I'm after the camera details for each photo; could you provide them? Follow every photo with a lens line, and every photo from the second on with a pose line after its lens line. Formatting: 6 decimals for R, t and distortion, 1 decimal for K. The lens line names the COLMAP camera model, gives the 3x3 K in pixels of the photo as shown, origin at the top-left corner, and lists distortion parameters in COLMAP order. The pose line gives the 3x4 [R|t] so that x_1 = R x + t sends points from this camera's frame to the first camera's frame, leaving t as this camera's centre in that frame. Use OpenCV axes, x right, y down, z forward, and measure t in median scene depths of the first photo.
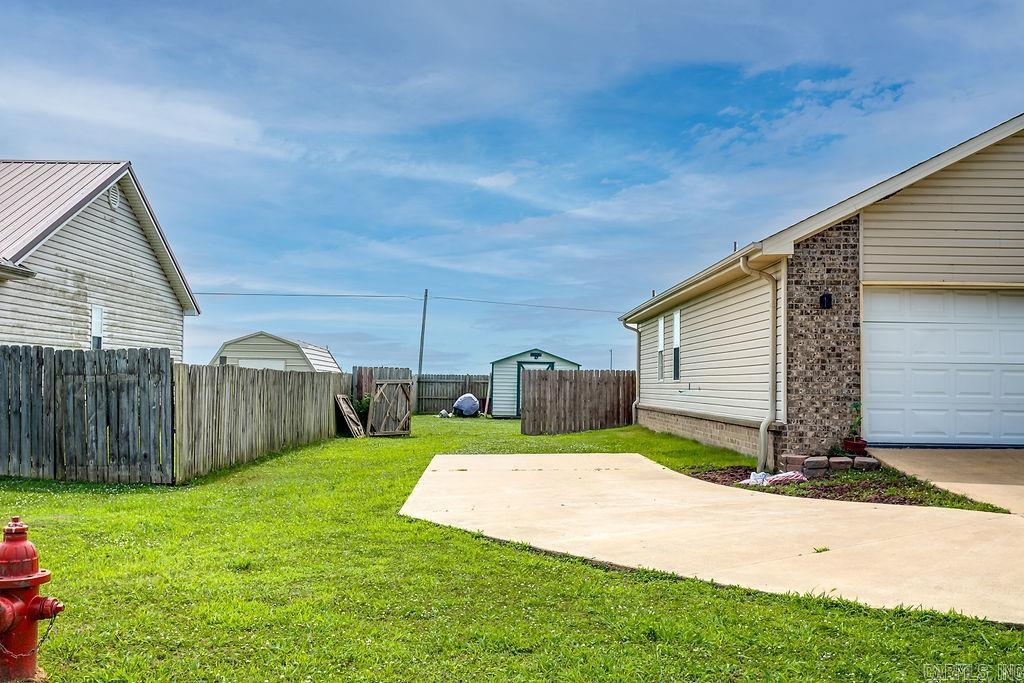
lens RADIAL K [[1102.9, 0, 512.3], [0, 1102.9, 343.7], [0, 0, 1]] dist [-0.012289, -0.004276]
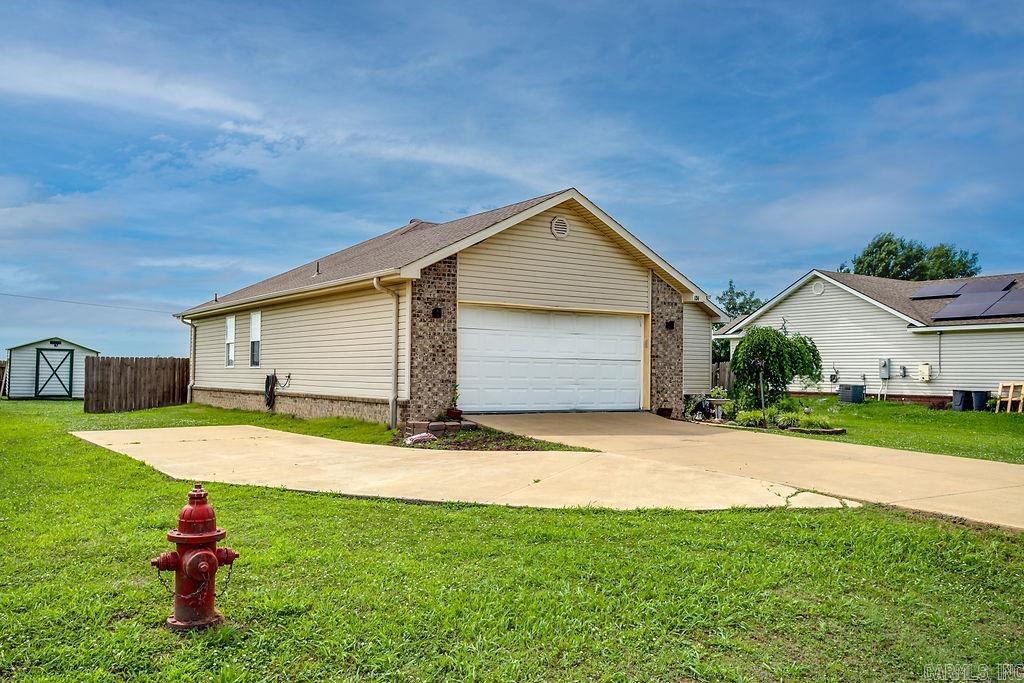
lens RADIAL K [[874.2, 0, 513.0], [0, 874.2, 349.9], [0, 0, 1]] dist [-0.001178, 0.003820]
pose [[0.836760, 0.014522, 0.547378, -0.248817], [-0.022940, 0.999700, 0.008545, -0.002569], [-0.547090, -0.019707, 0.836842, 0.001534]]
